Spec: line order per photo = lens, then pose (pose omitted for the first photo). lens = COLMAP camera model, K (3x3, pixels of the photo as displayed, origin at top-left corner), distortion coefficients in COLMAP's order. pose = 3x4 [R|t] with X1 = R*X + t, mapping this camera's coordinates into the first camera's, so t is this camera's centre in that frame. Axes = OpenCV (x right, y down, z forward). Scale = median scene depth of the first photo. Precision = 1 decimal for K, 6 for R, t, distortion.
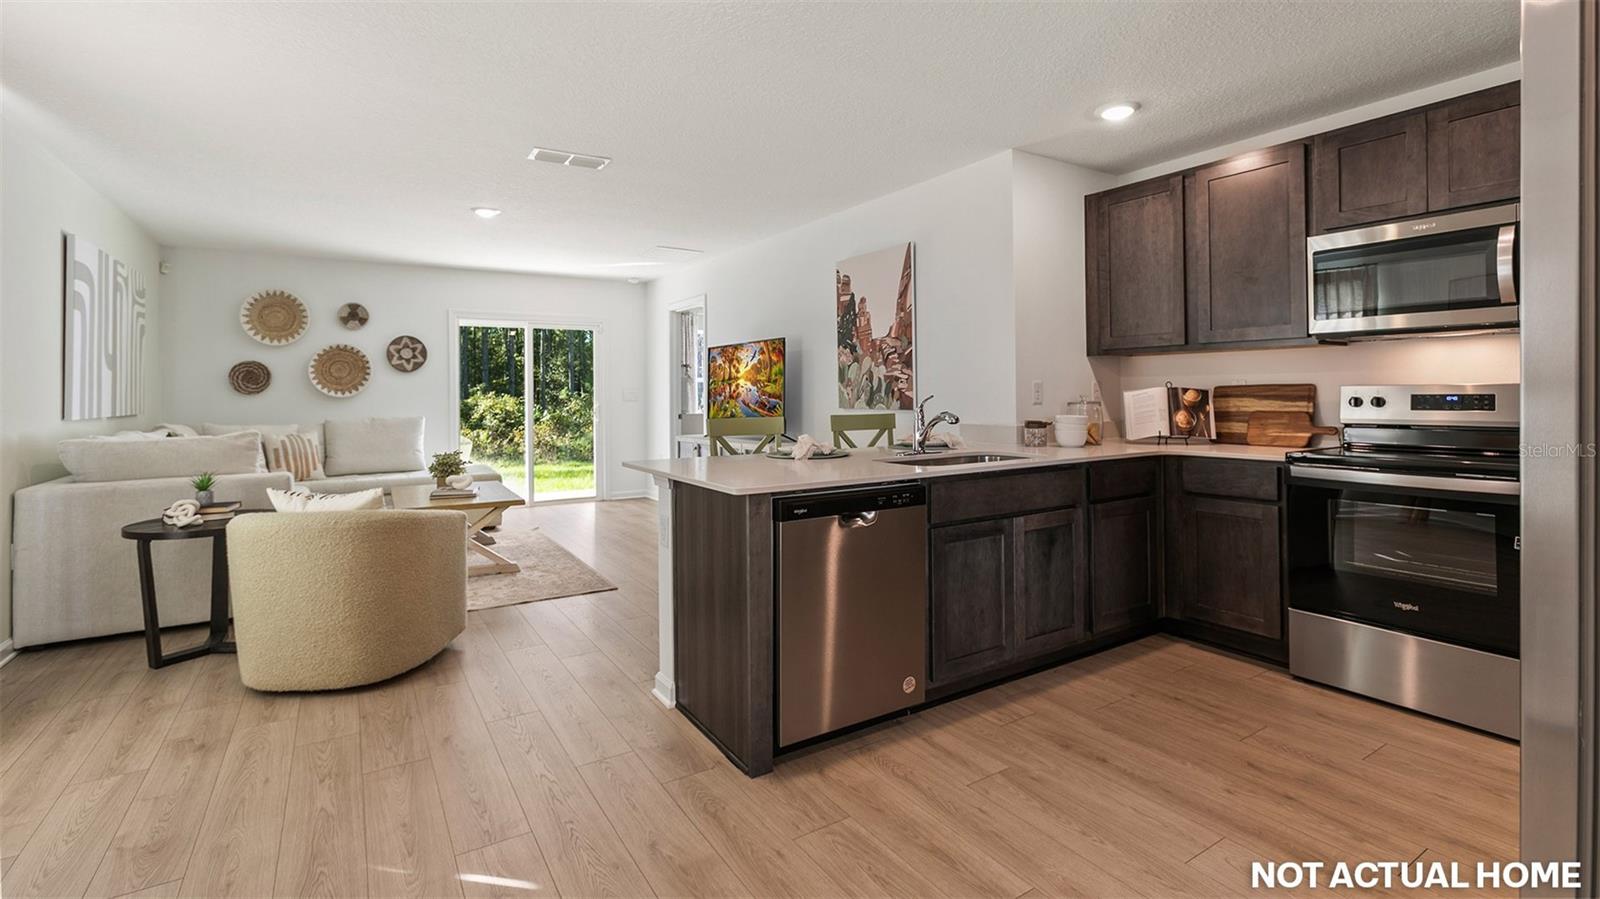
lens RADIAL K [[724.1, 0, 793.1], [0, 724.1, 384.2], [0, 0, 1]] dist [-0.001892, 0.000419]
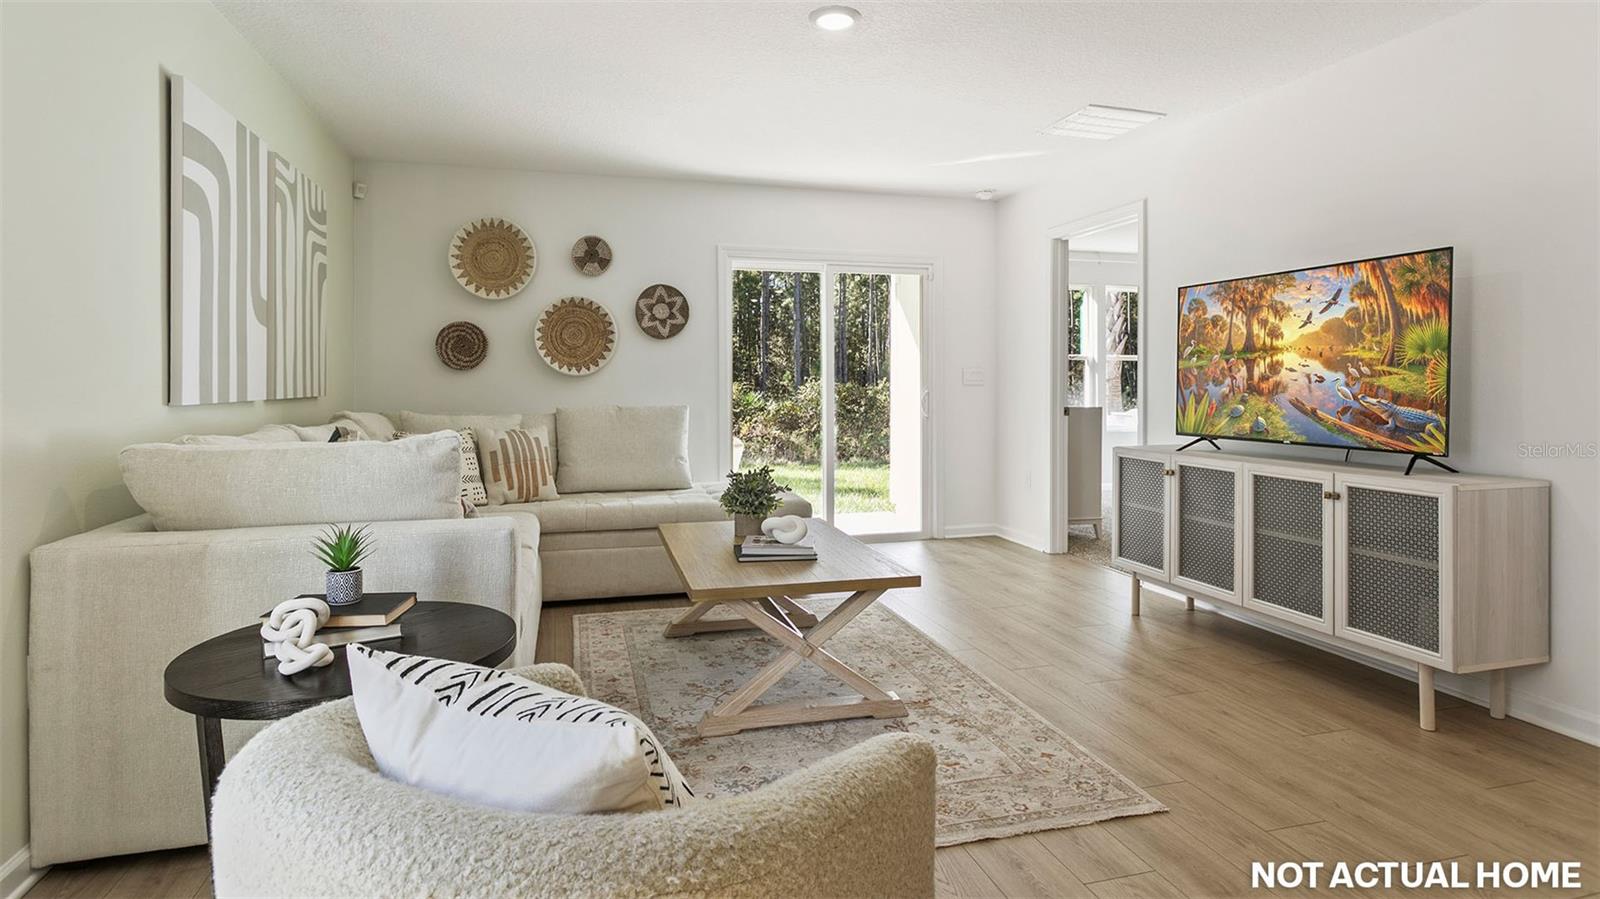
lens RADIAL K [[829.3, 0, 783.1], [0, 829.3, 379.8], [0, 0, 1]] dist [-0.003739, 0.000129]
pose [[0.958833, 0.007083, -0.283883, -0.229746], [-0.003769, 0.999918, 0.012217, 0.012704], [0.283946, -0.010644, 0.958781, 0.326111]]
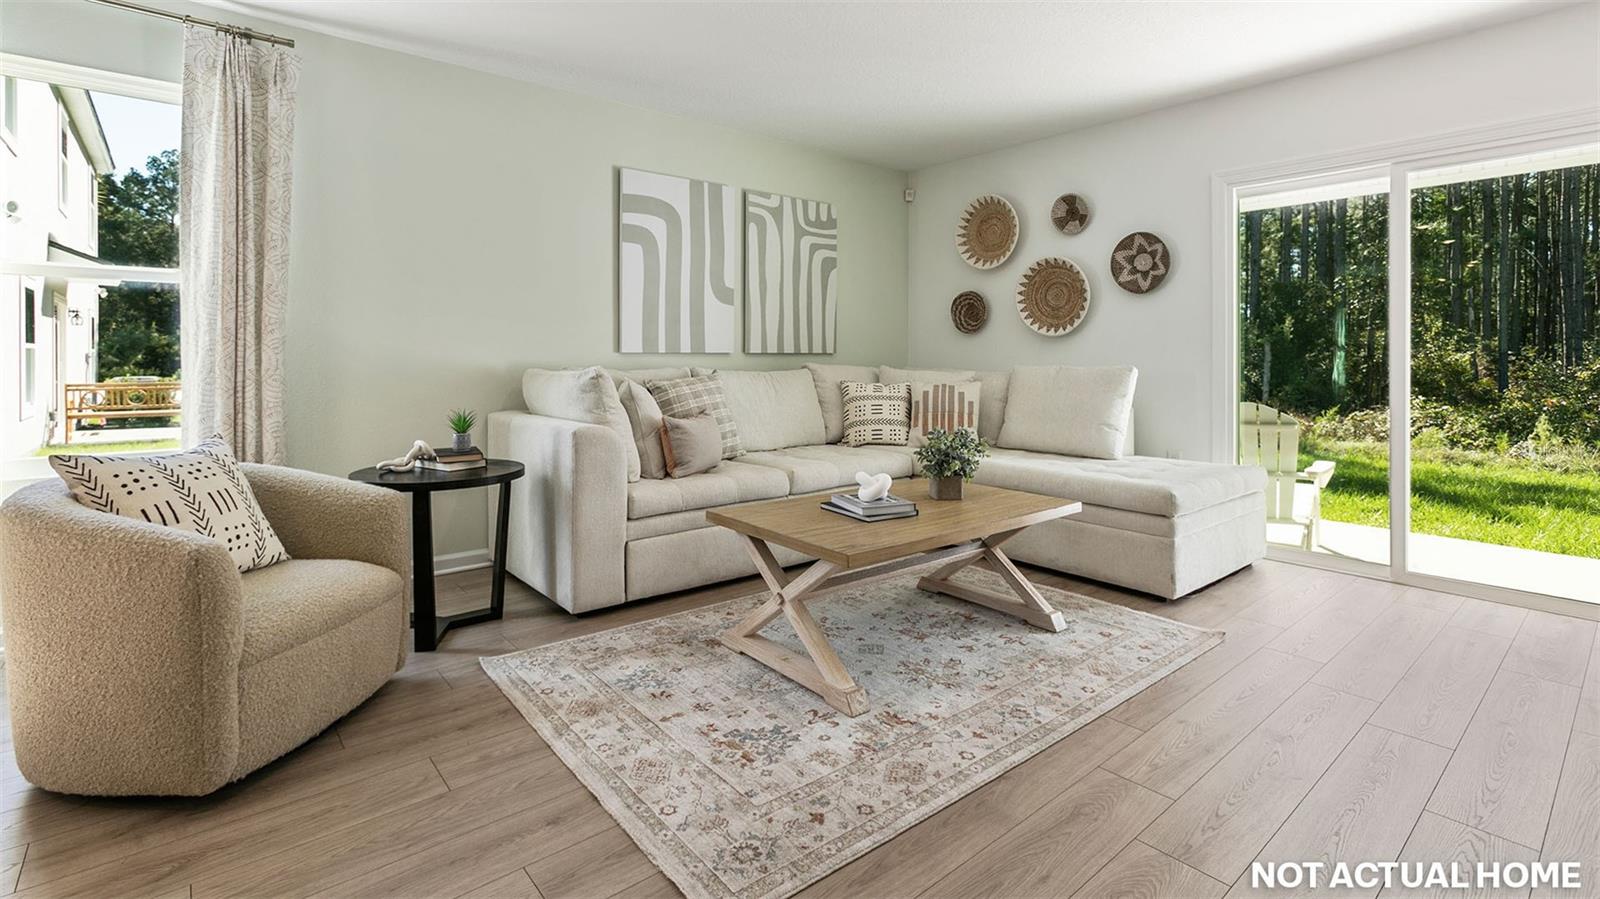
lens RADIAL K [[745.6, 0, 792.6], [0, 745.6, 358.7], [0, 0, 1]] dist [-0.002348, 0.000817]
pose [[0.133937, 0.012745, -0.990908, 0.042646], [0.006754, 0.999882, 0.013774, 0.029732], [0.990967, -0.008538, 0.133835, 0.700915]]
